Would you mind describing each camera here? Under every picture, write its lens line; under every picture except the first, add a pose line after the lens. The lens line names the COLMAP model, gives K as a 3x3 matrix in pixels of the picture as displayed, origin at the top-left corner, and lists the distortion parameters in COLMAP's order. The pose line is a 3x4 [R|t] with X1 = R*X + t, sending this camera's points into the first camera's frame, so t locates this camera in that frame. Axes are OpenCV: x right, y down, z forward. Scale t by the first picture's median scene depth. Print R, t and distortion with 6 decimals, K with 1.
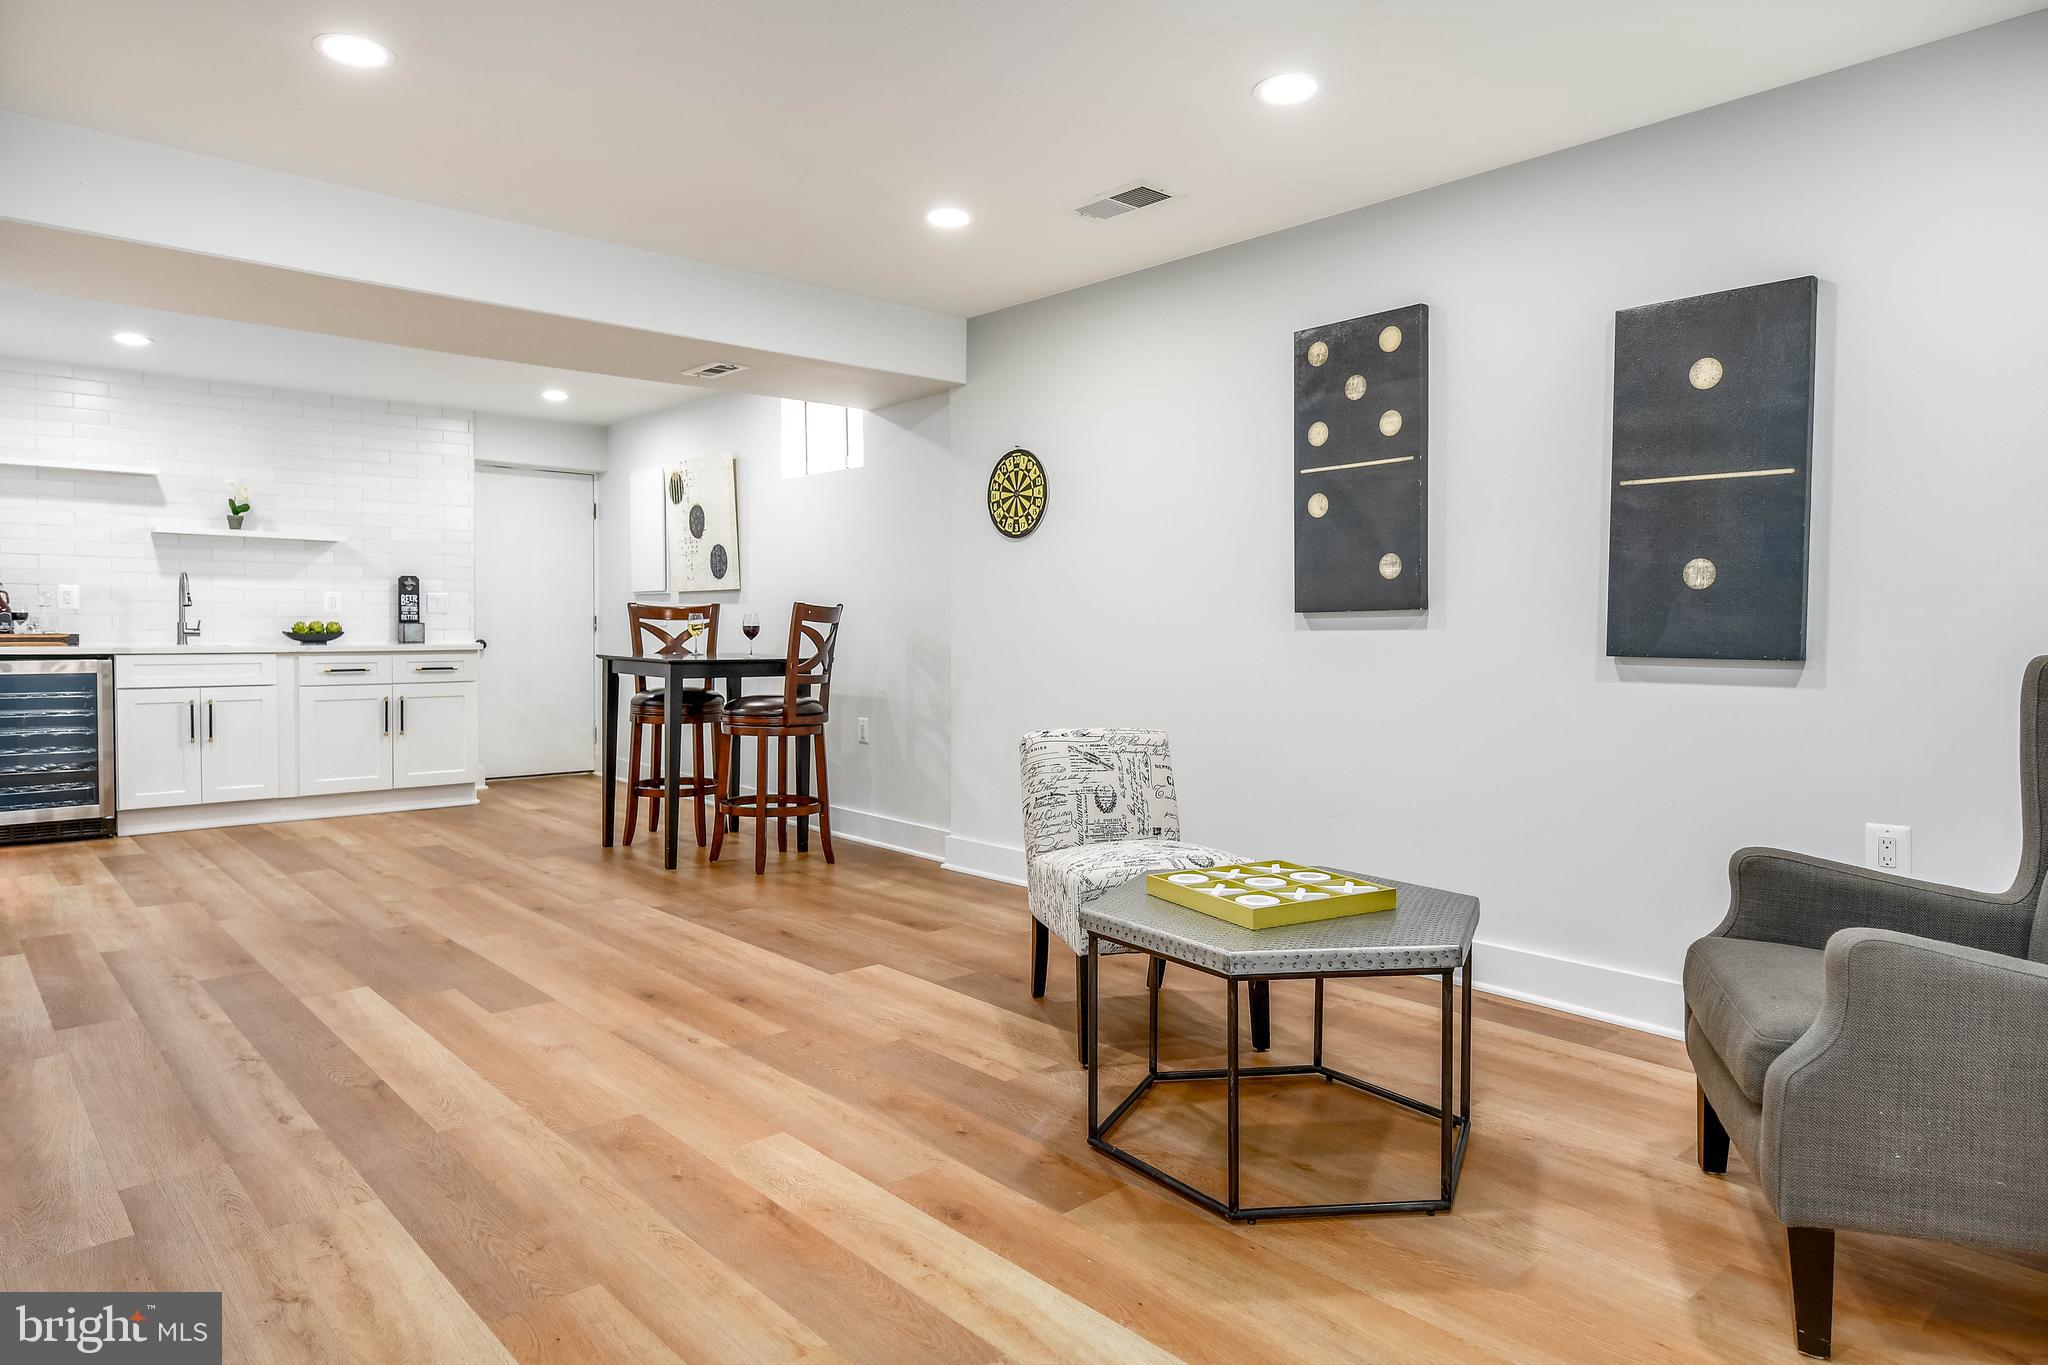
lens RADIAL K [[1252.9, 0, 1024.5], [0, 1252.9, 664.1], [0, 0, 1]] dist [0.011989, -0.001531]
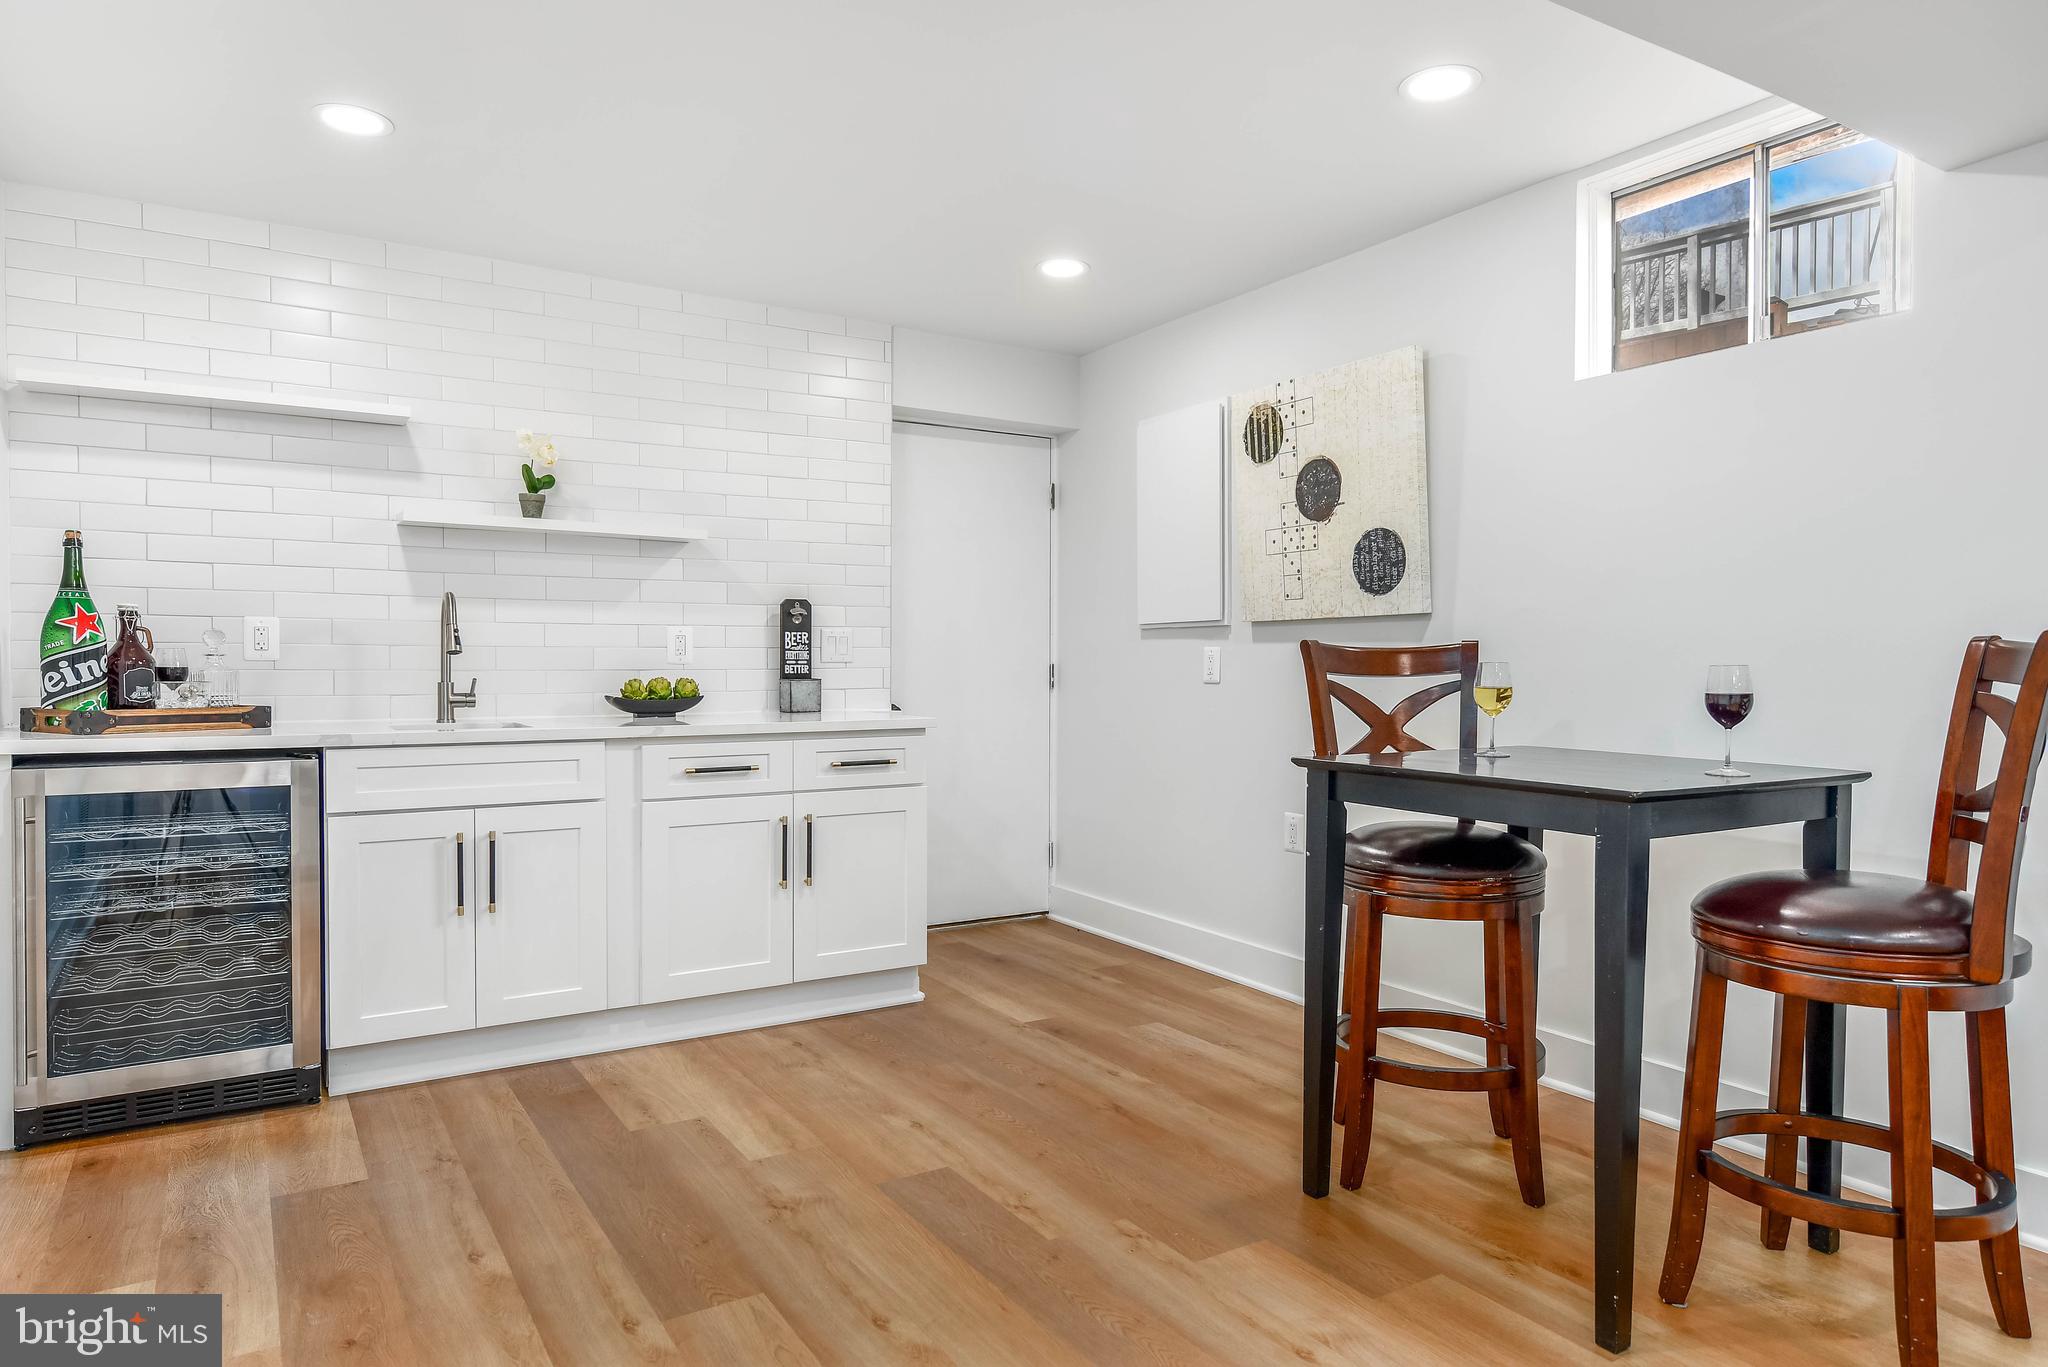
lens RADIAL K [[1236.0, 0, 1024.0], [0, 1236.0, 683.5], [0, 0, 1]] dist [0.000872, -0.000193]
pose [[0.987024, -0.002083, -0.160559, -0.328199], [-0.000659, 0.999855, -0.017021, -0.023540], [0.160571, 0.016906, 0.986879, 0.500587]]
